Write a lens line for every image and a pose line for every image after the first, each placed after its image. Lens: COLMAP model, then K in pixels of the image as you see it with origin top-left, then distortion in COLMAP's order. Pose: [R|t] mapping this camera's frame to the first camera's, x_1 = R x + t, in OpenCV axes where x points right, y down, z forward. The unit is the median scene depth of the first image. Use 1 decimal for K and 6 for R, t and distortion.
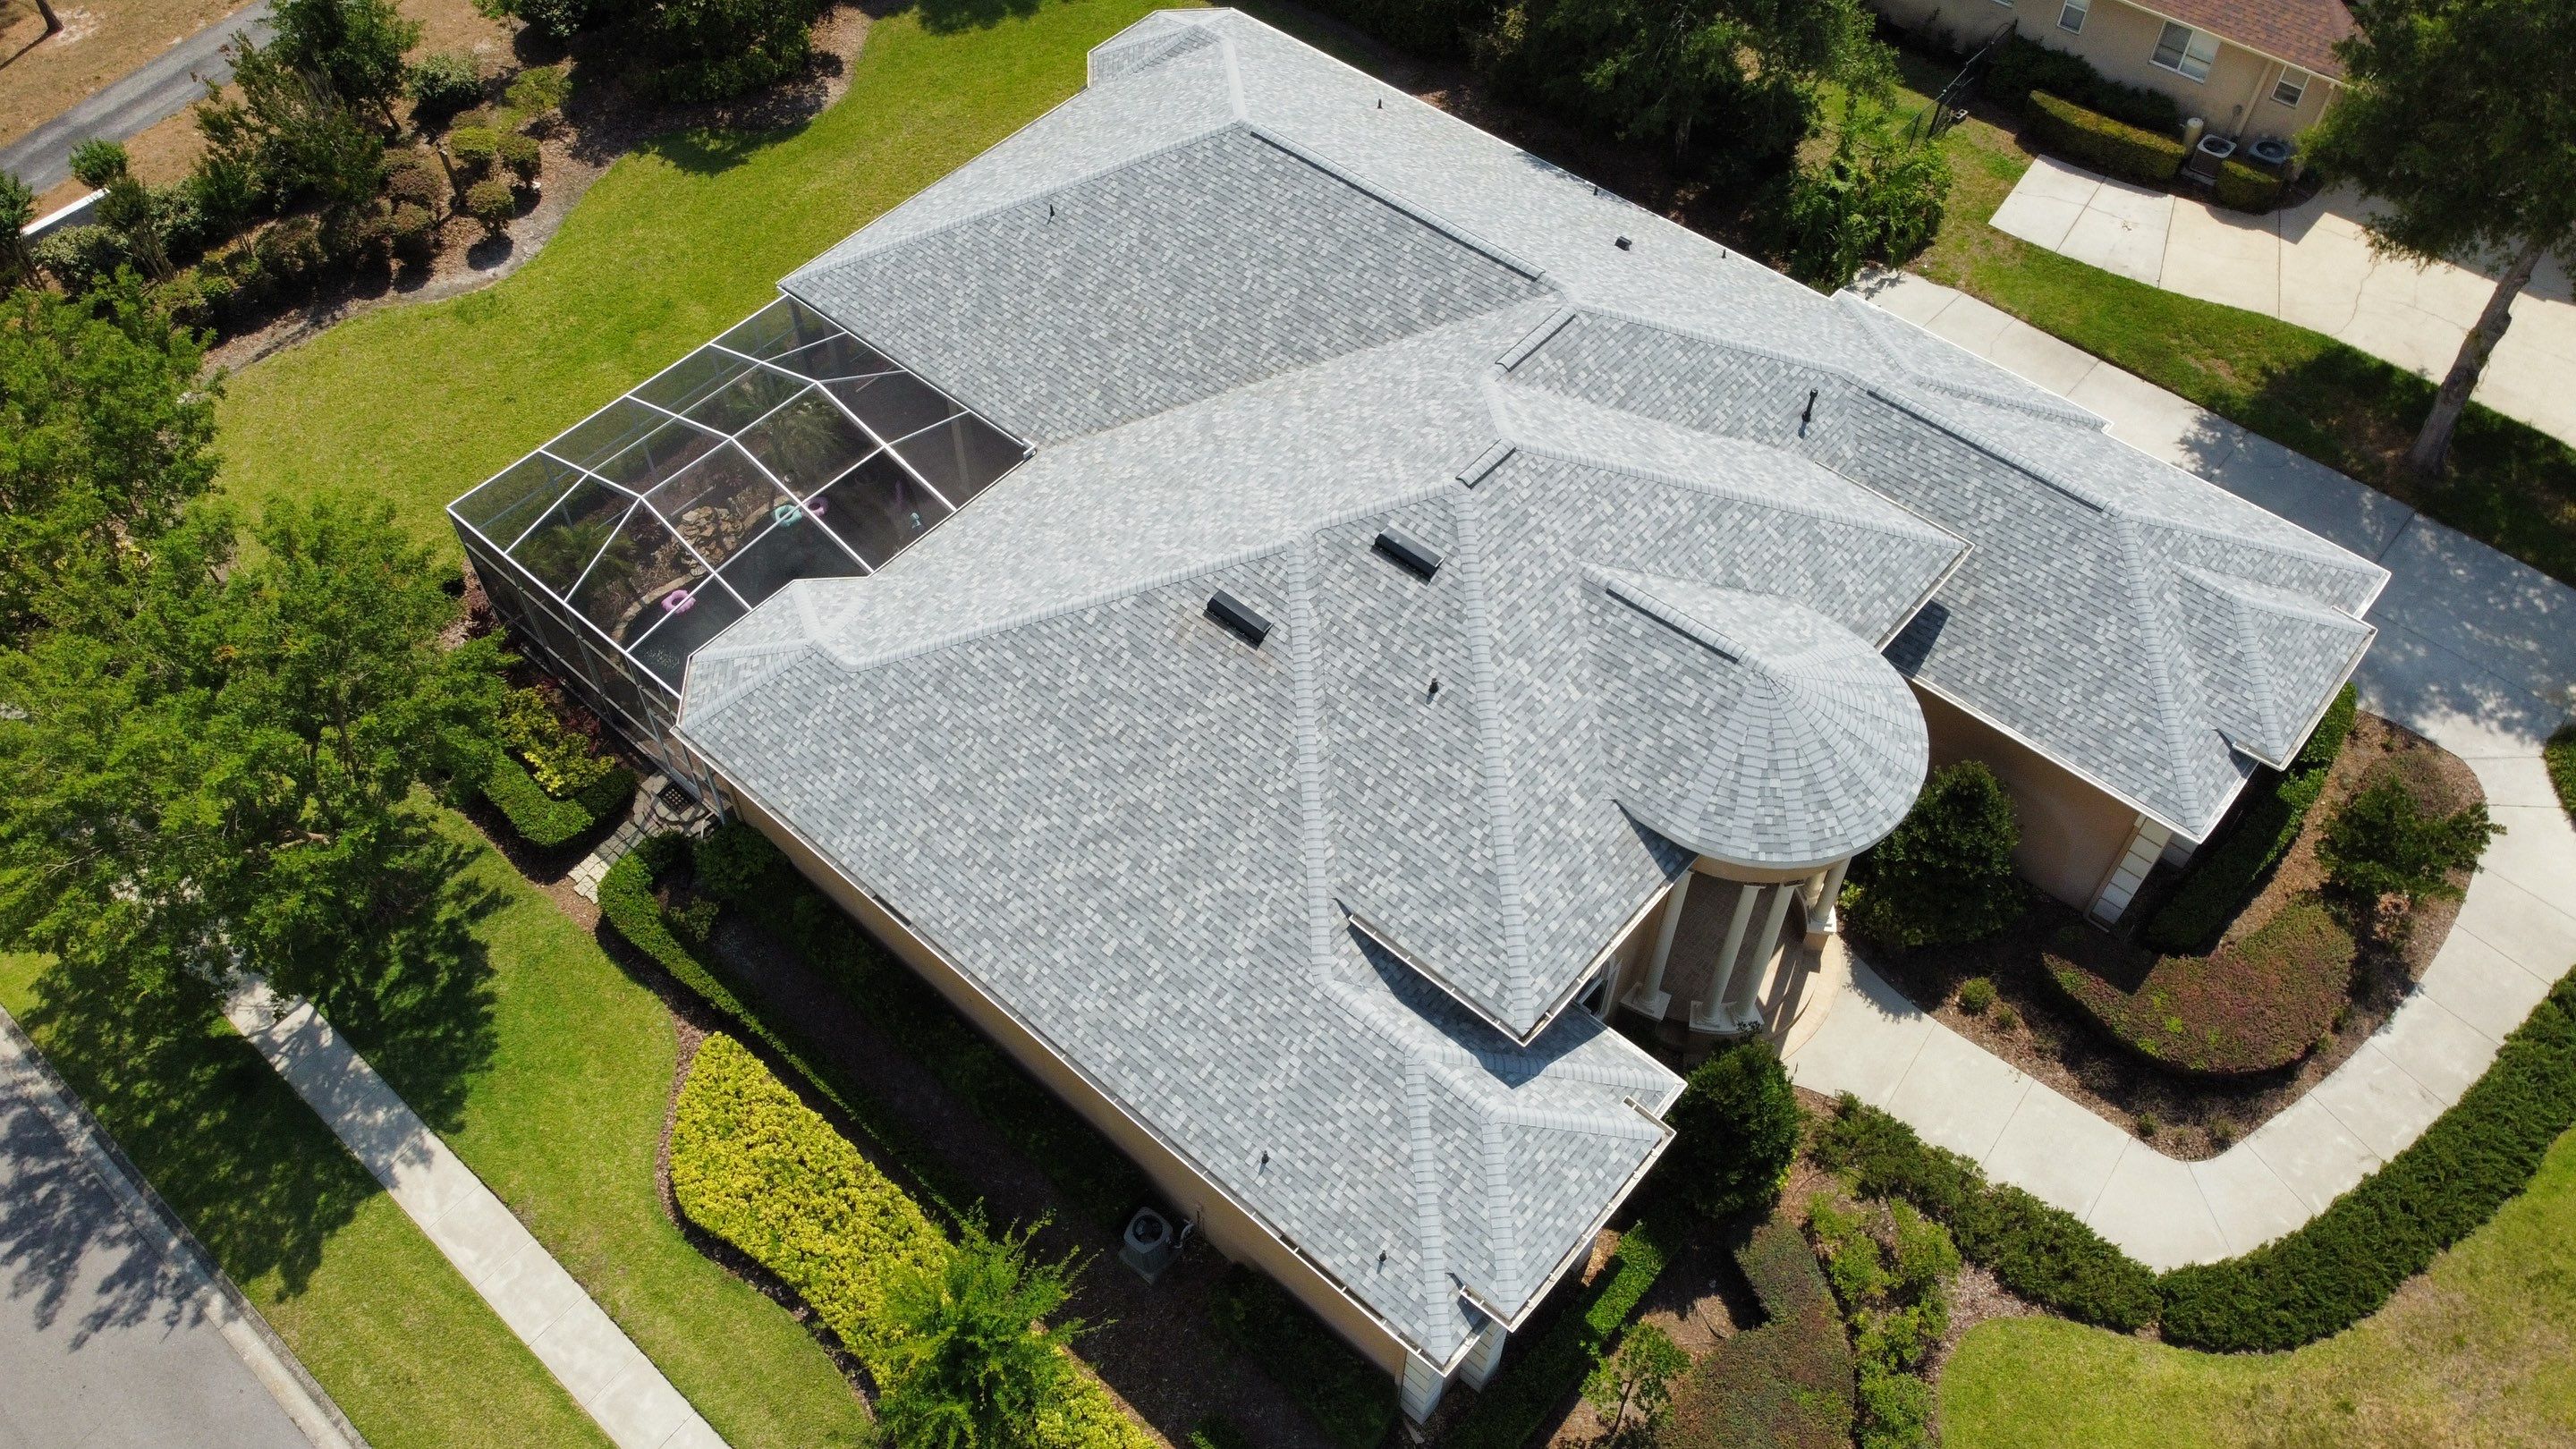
lens RADIAL K [[1952.6, 0, 1264.4], [0, 1952.6, 713.2], [0, 0, 1]] dist [0.006173, -0.013741]
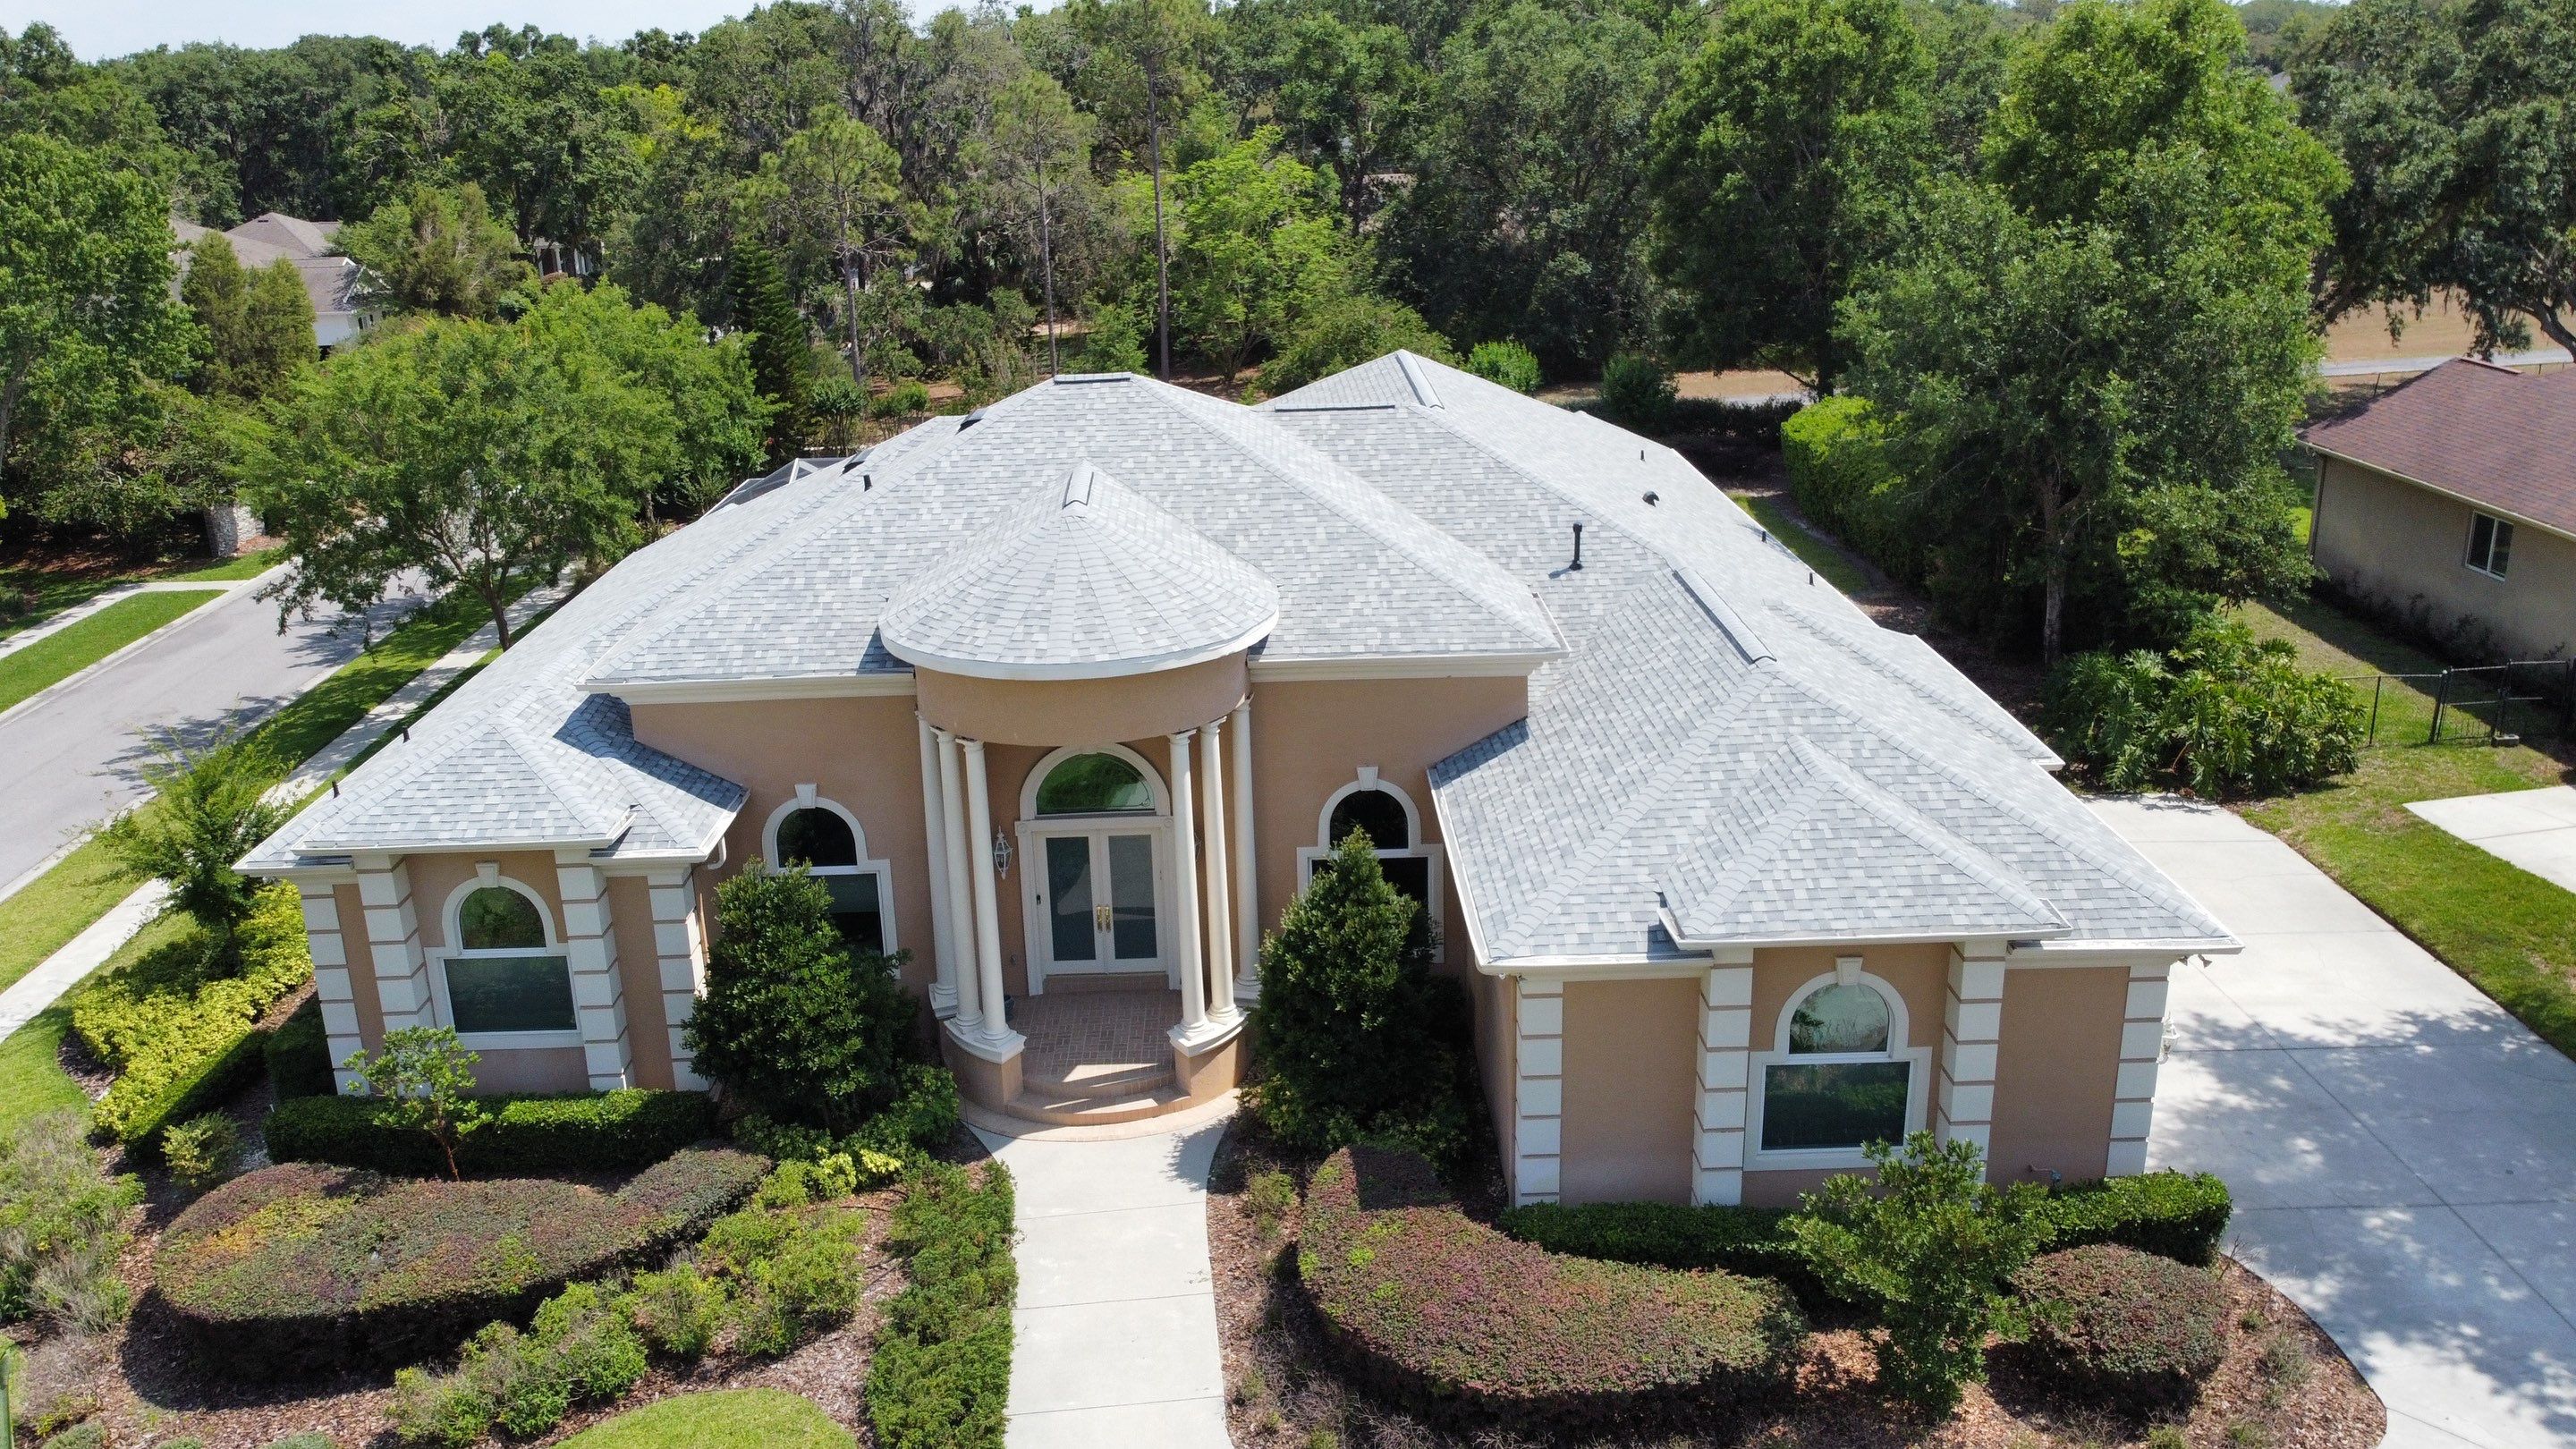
lens RADIAL K [[1952.6, 0, 1255.0], [0, 1952.6, 705.6], [0, 0, 1]] dist [0.006173, -0.013741]
pose [[0.666142, 0.213928, -0.714485, 0.802063], [-0.564164, 0.771124, -0.295105, 0.214213], [0.487826, 0.599668, 0.634369, 0.464962]]
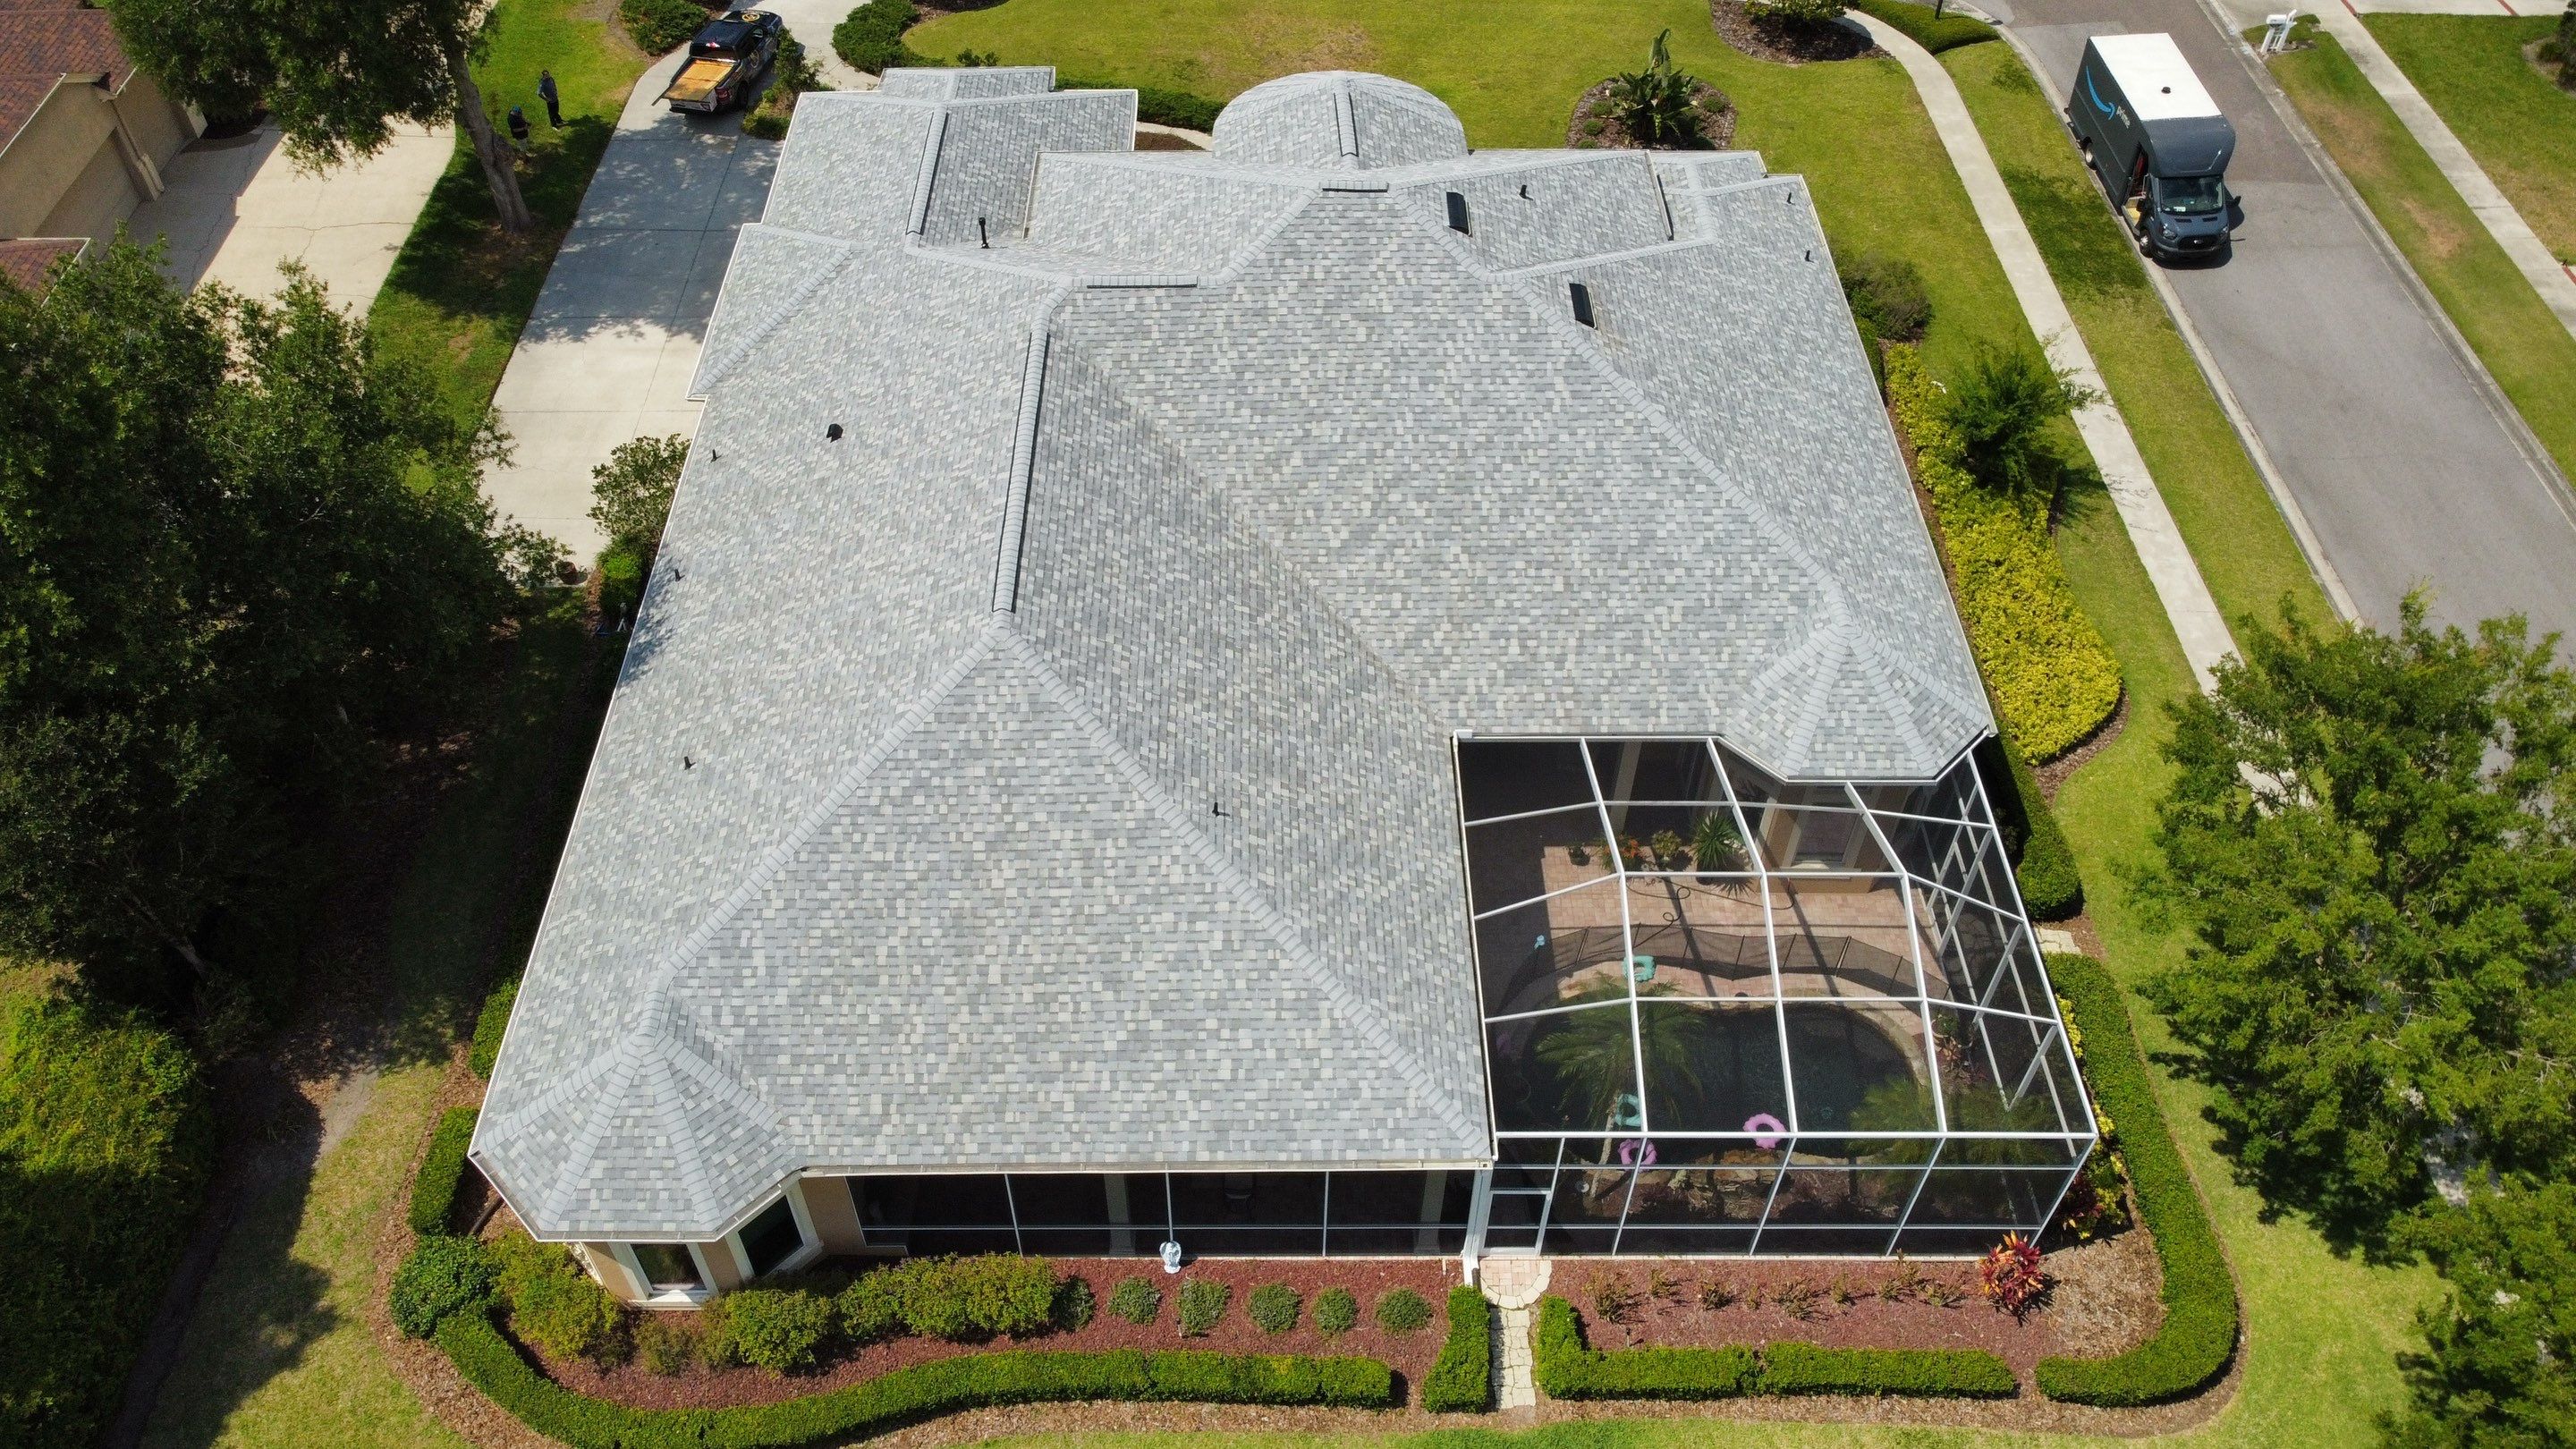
lens RADIAL K [[1952.6, 0, 1249.0], [0, 1952.6, 675.9], [0, 0, 1]] dist [0.006173, -0.013741]
pose [[-0.658457, -0.536121, 0.528213, -0.536772], [0.592706, 0.063142, 0.802940, -0.947838], [-0.463825, 0.841776, 0.276186, 0.853909]]
